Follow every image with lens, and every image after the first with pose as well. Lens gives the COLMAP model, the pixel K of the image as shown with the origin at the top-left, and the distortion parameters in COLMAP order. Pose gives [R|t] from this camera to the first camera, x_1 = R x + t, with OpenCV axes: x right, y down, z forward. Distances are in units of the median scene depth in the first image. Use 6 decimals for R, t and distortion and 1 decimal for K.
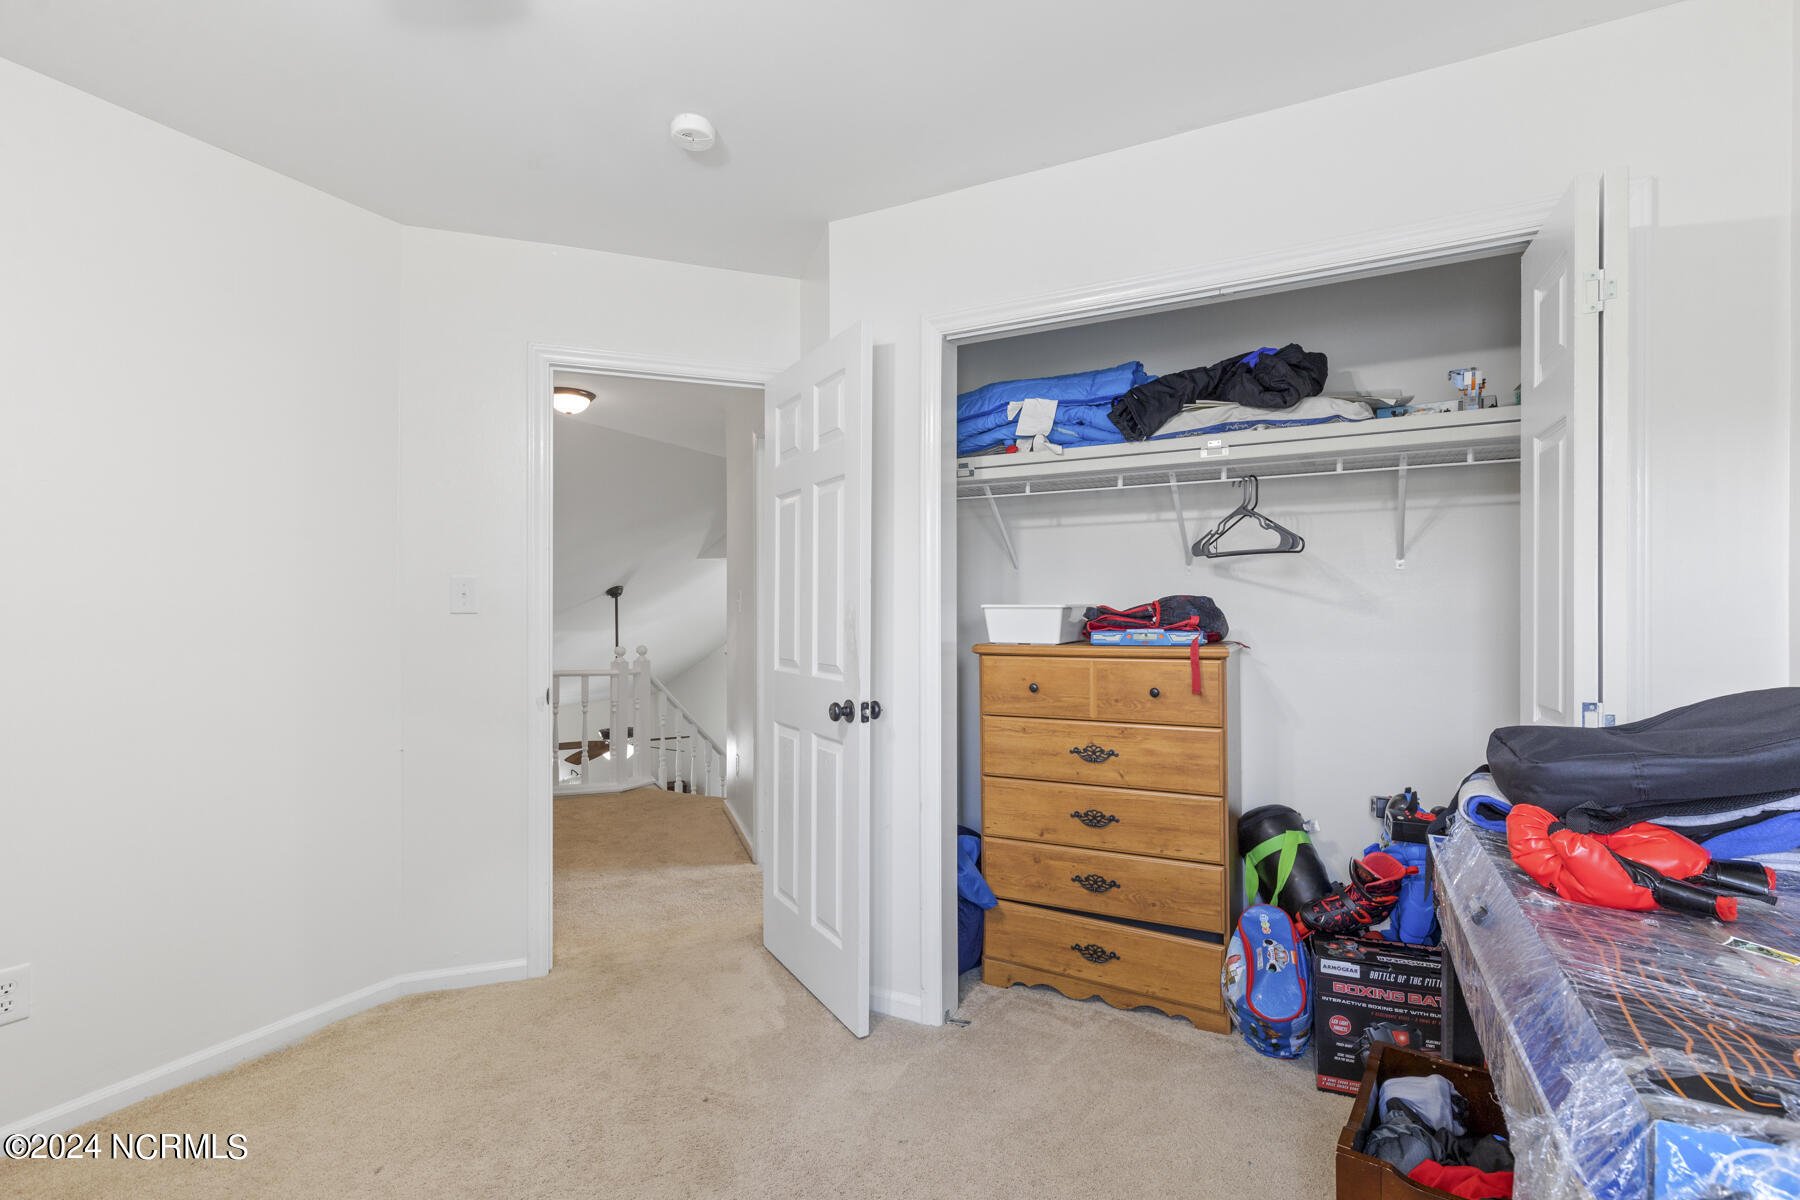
lens RADIAL K [[833.5, 0, 914.9], [0, 833.5, 582.6], [0, 0, 1]] dist [0.009675, -0.000051]
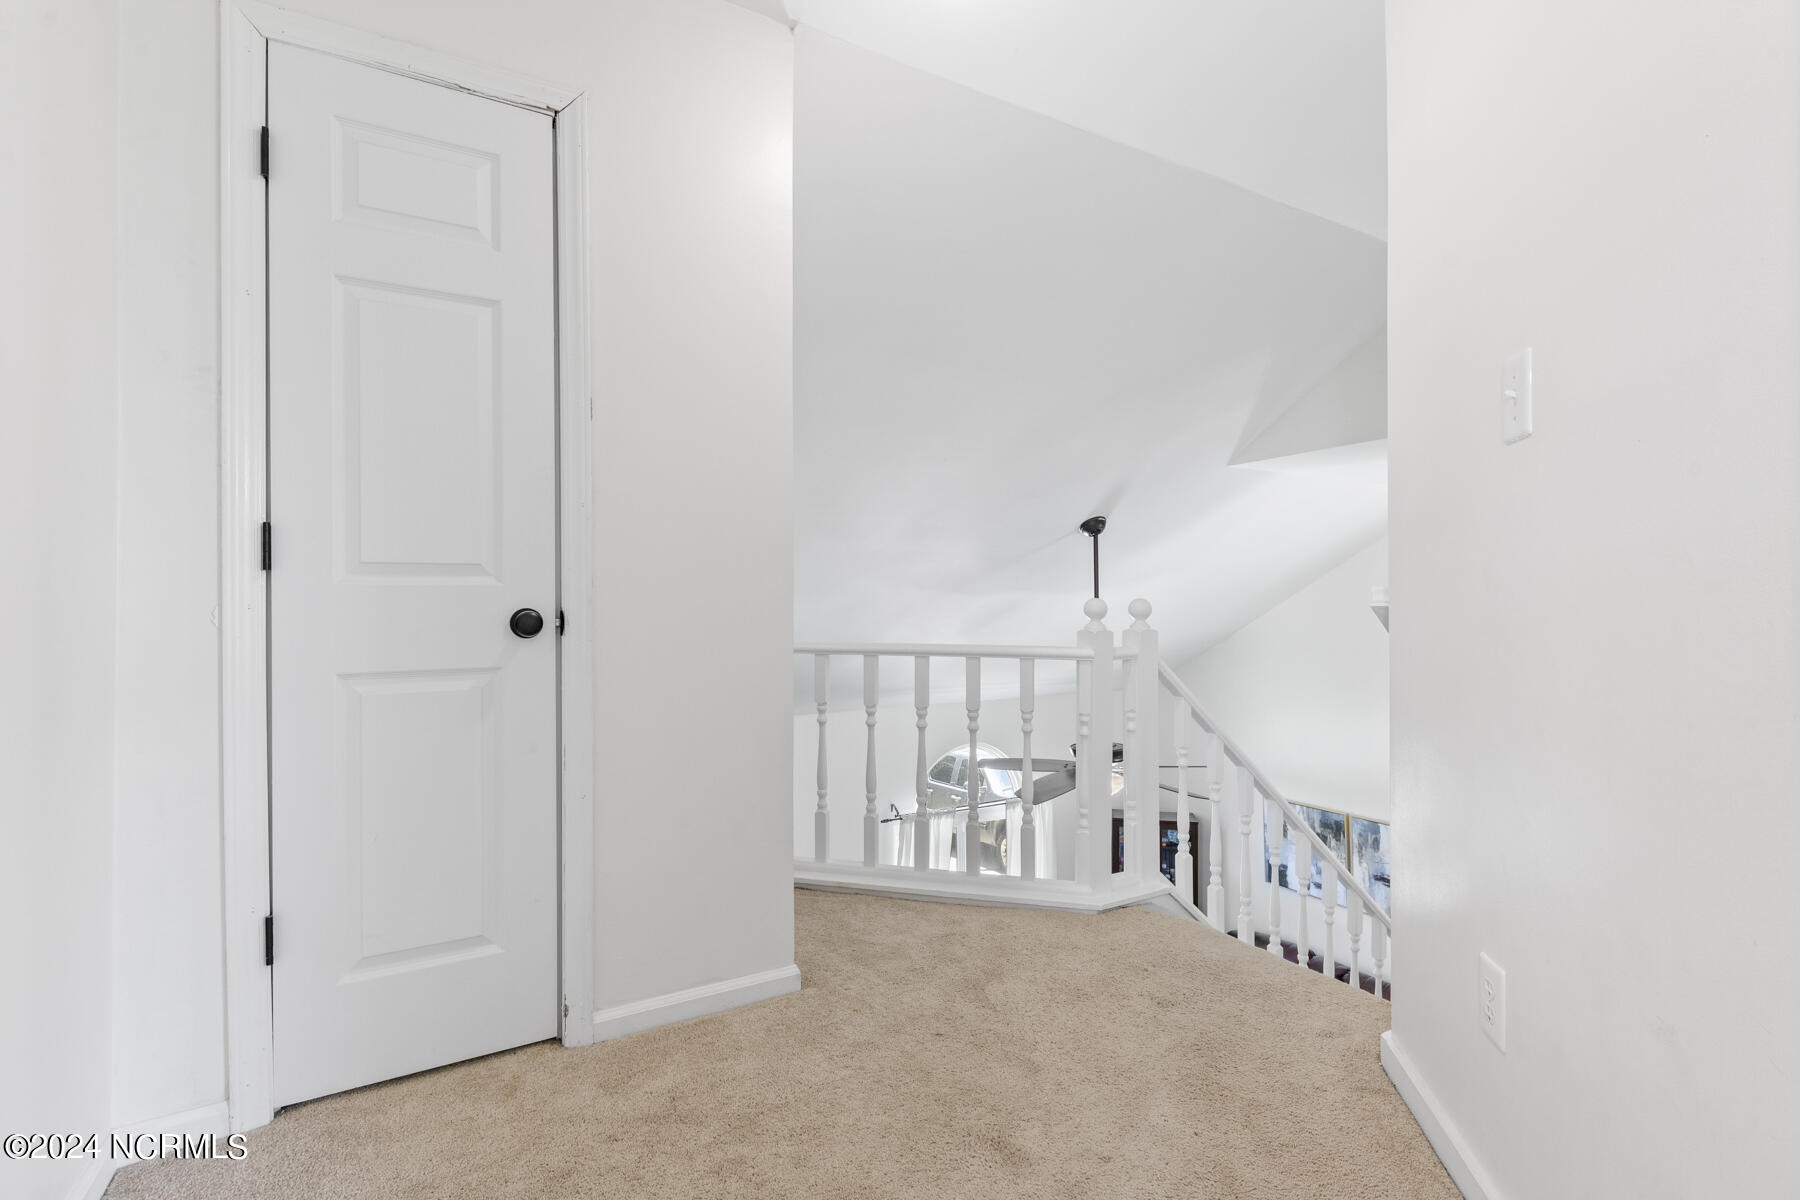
lens RADIAL K [[821.7, 0, 901.7], [0, 821.7, 581.9], [0, 0, 1]] dist [0.007225, -0.000128]
pose [[0.834329, 0.003103, -0.551257, -0.178045], [0.014234, 0.999529, 0.027170, 0.050051], [0.551082, -0.030515, 0.833893, 0.522534]]
